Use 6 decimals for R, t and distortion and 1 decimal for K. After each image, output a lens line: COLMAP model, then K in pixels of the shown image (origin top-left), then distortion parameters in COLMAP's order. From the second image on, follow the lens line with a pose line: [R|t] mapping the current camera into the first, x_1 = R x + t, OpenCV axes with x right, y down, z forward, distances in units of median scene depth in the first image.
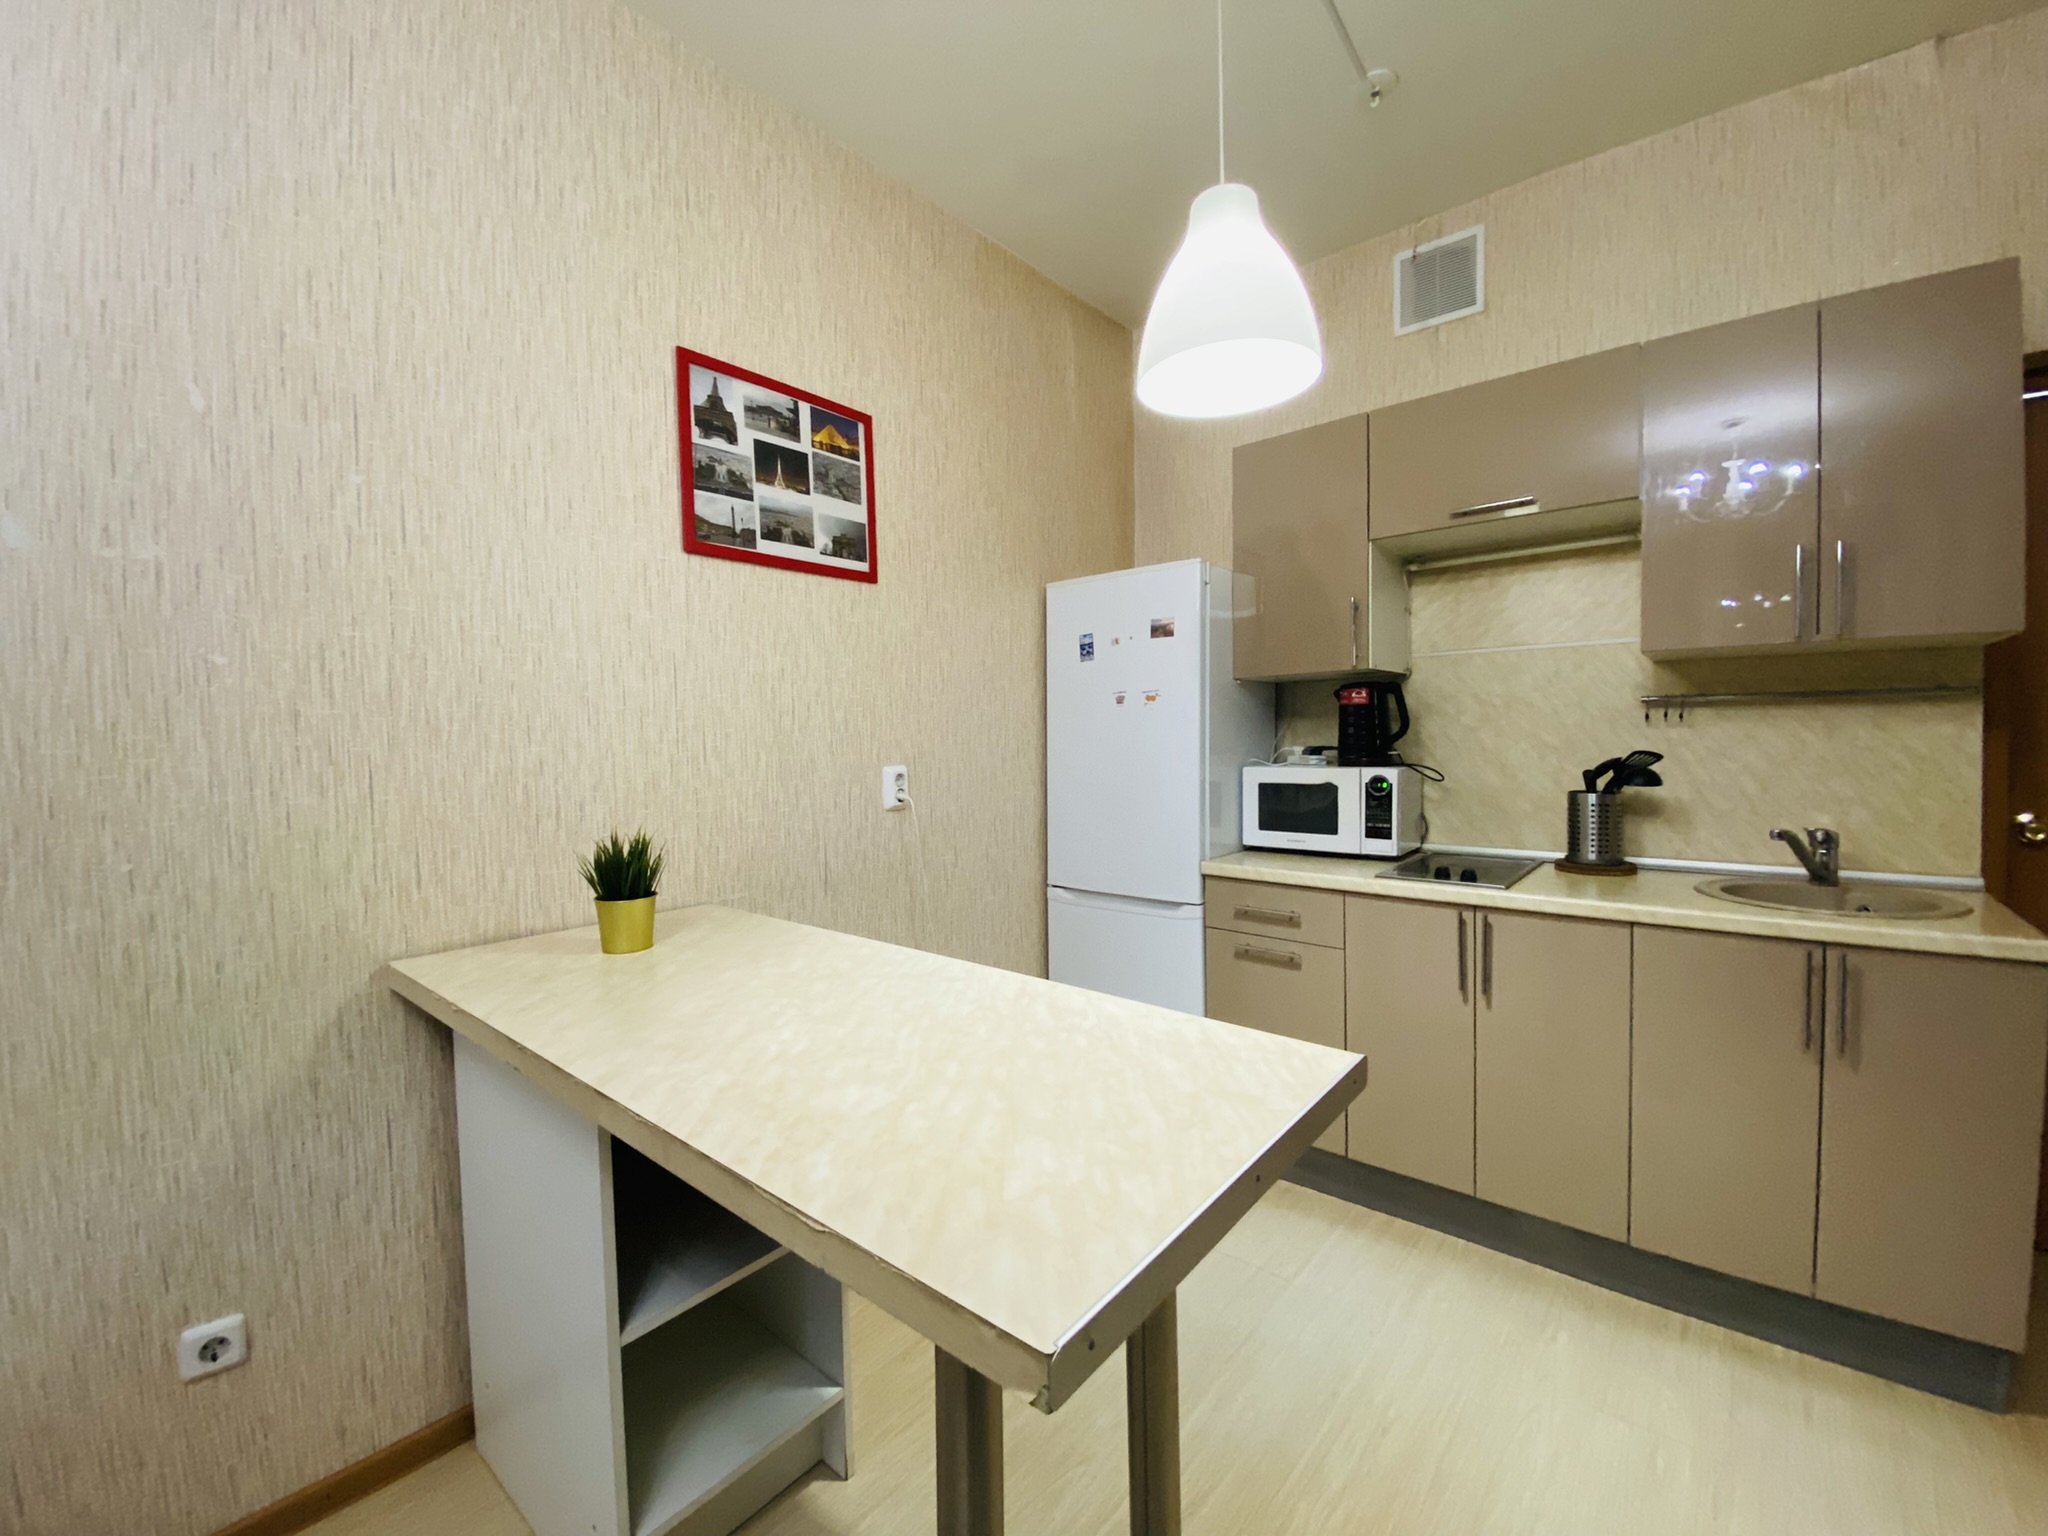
lens RADIAL K [[823.6, 0, 1020.2], [0, 823.6, 771.8], [0, 0, 1]] dist [0.036412, -0.029387]
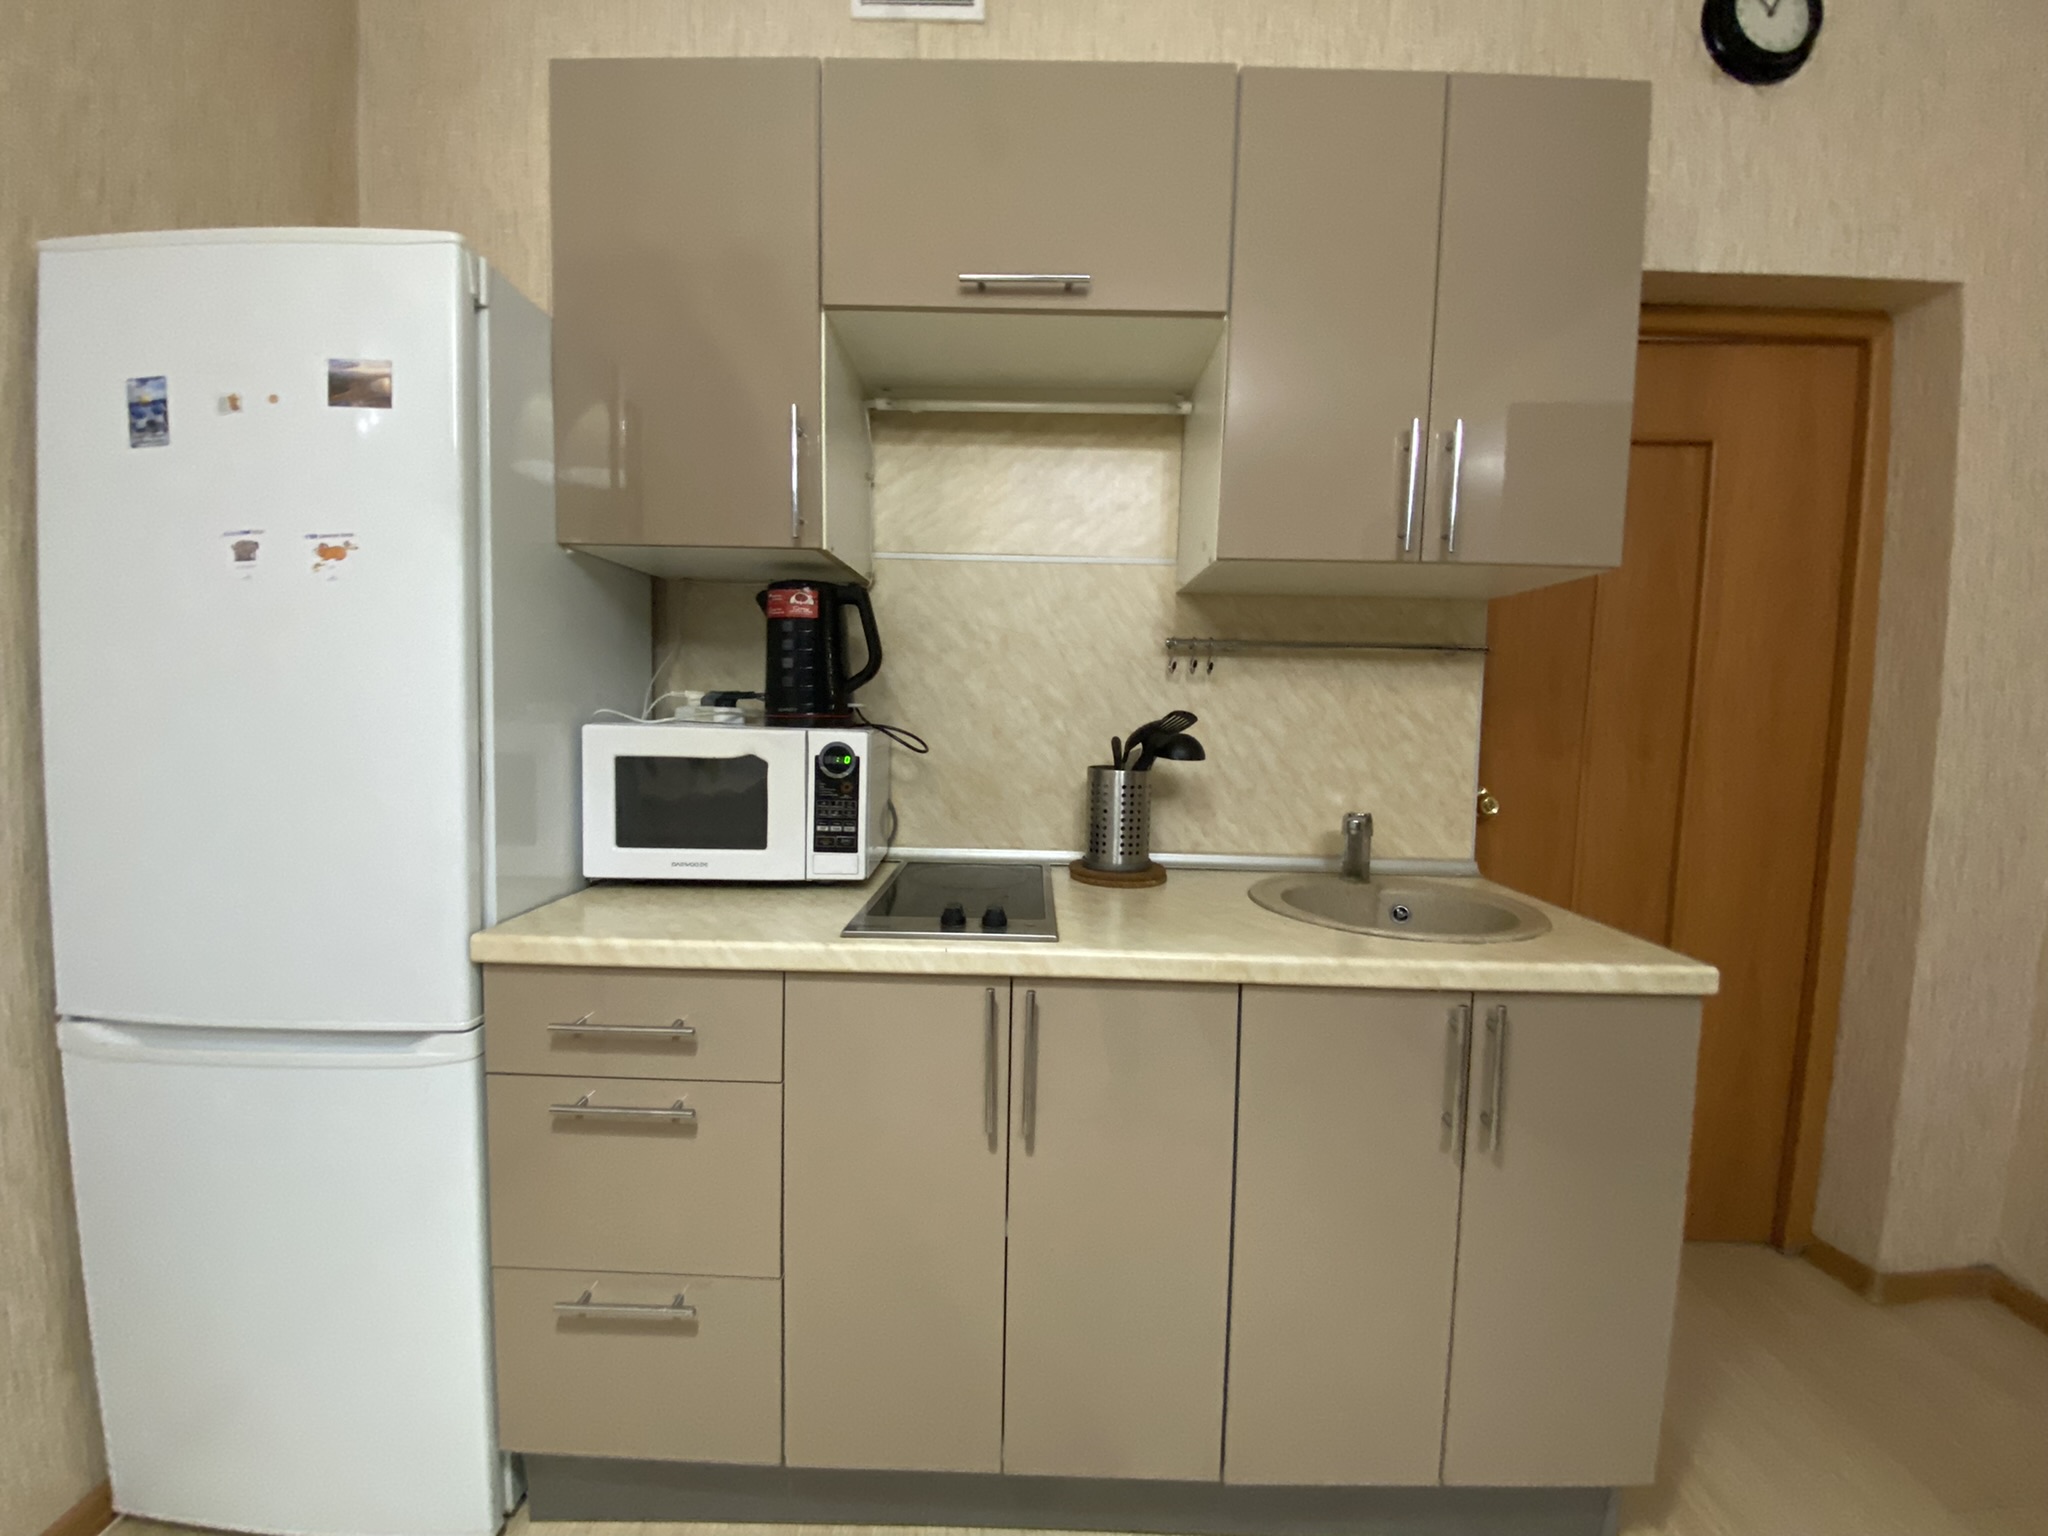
lens RADIAL K [[823.6, 0, 1020.2], [0, 823.6, 771.8], [0, 0, 1]] dist [0.036412, -0.029387]
pose [[0.766829, -0.015238, 0.641670, 0.171255], [-0.009034, 0.999363, 0.034529, 0.003826], [-0.641787, -0.032275, 0.766203, 0.504510]]
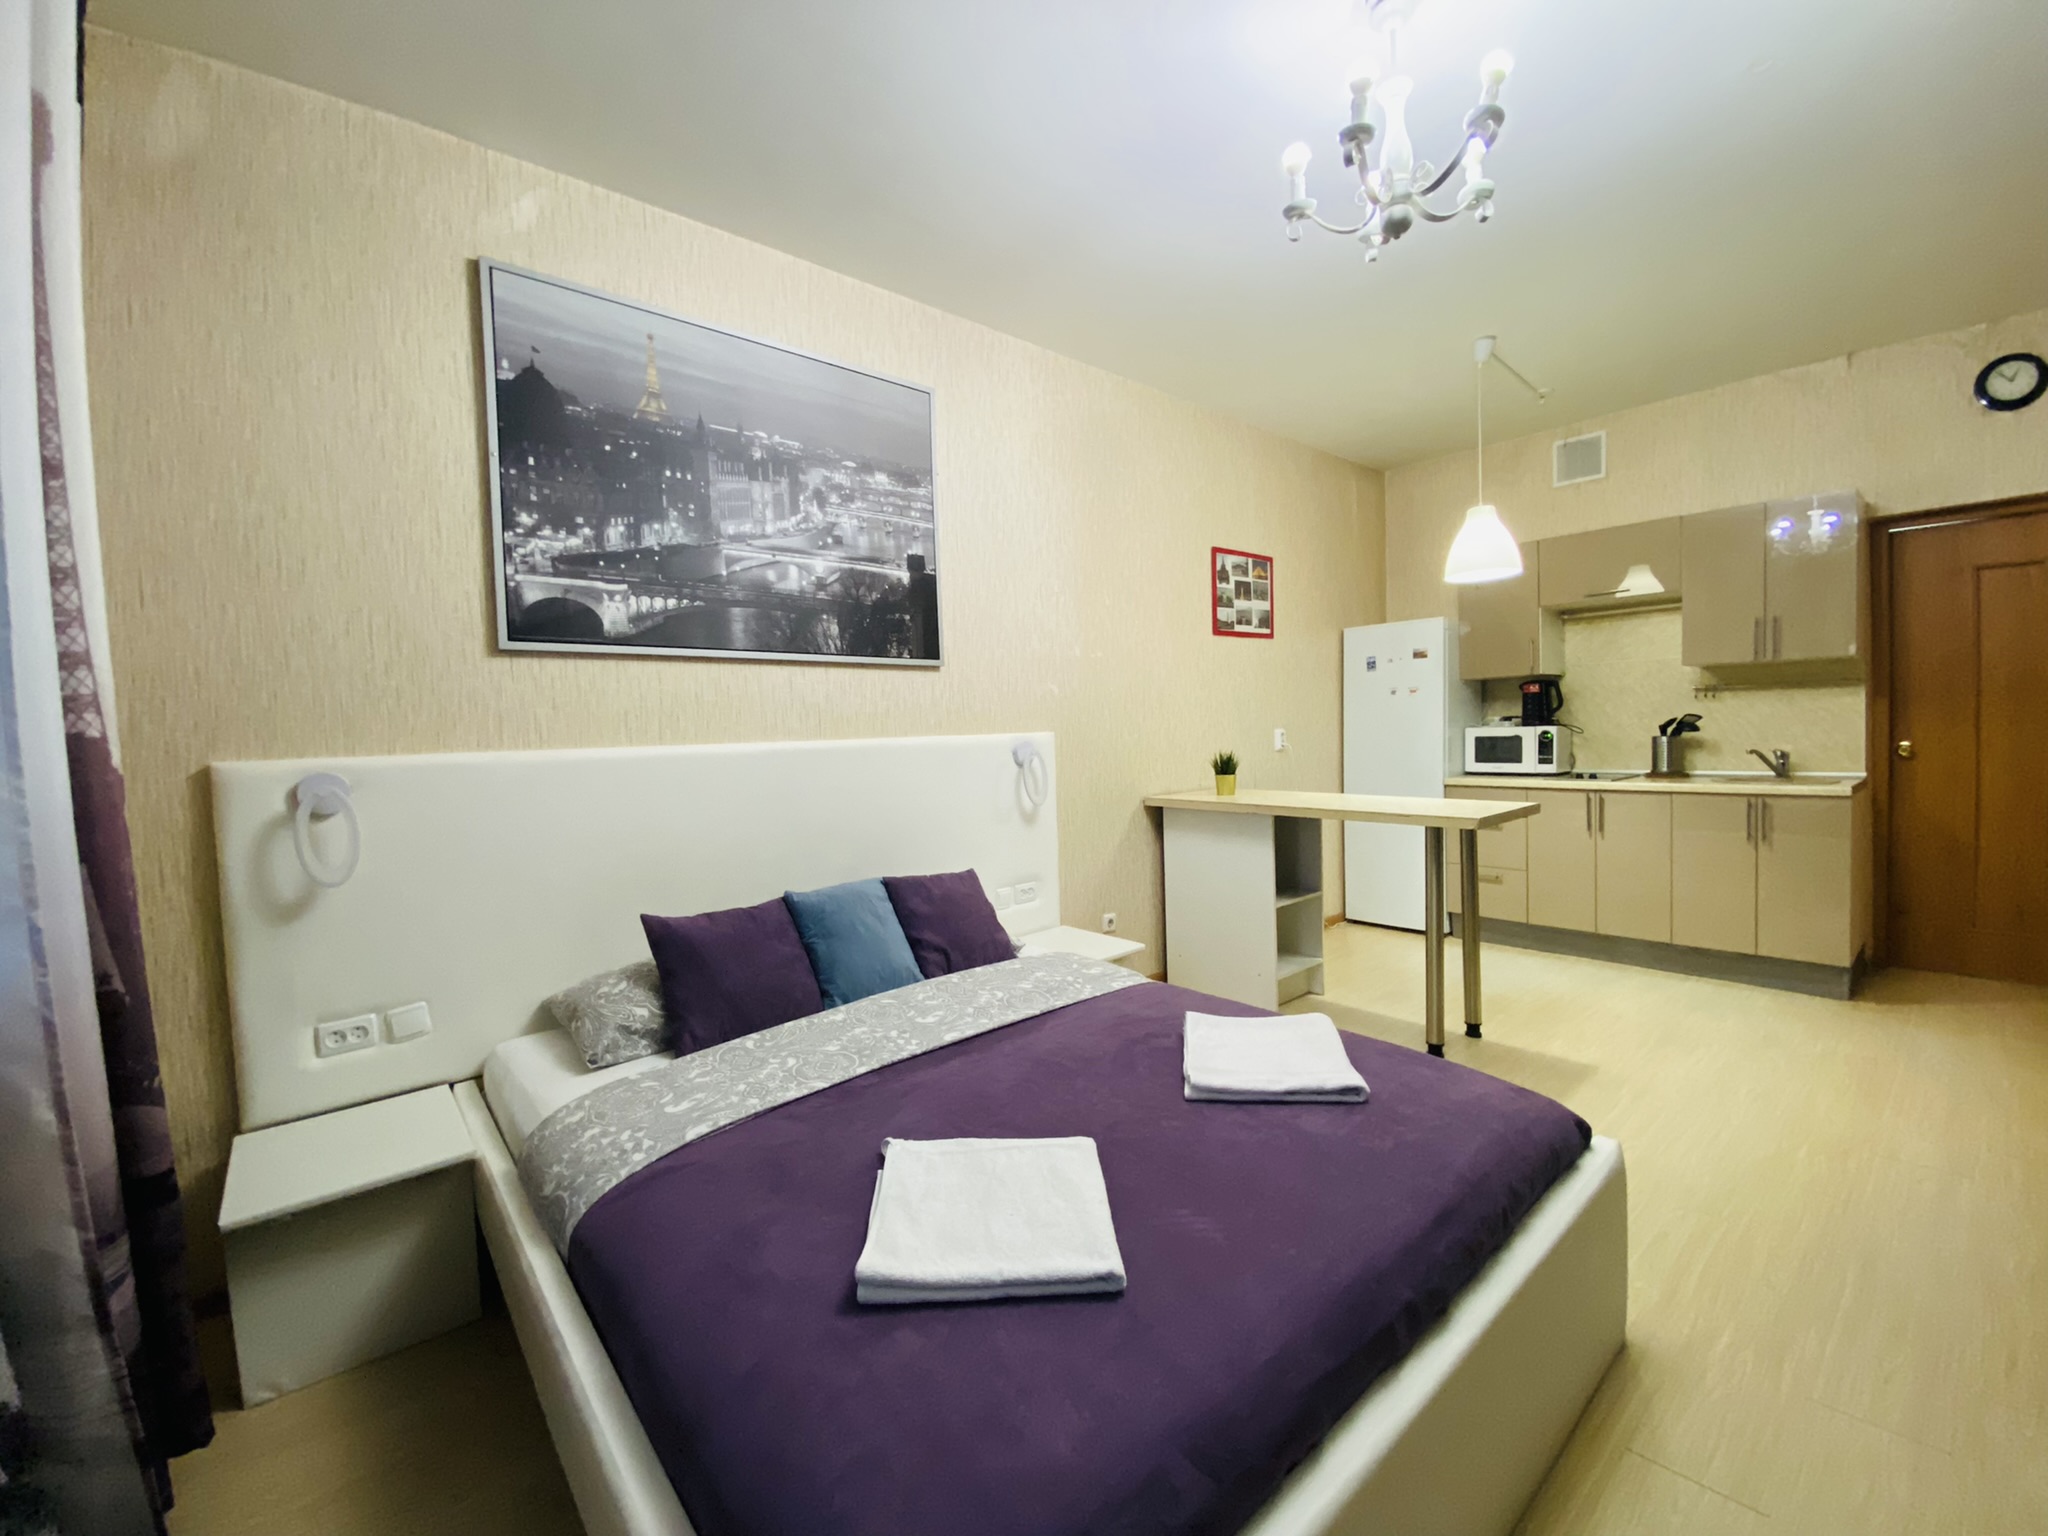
lens RADIAL K [[828.4, 0, 1024.0], [0, 828.4, 768.0], [0, 0, 1]] dist [0.020064, -0.019051]
pose [[0.986921, -0.008406, -0.160985, -0.453538], [0.009792, 0.999922, 0.007817, 0.066705], [0.160907, -0.009291, 0.986926, -1.108671]]
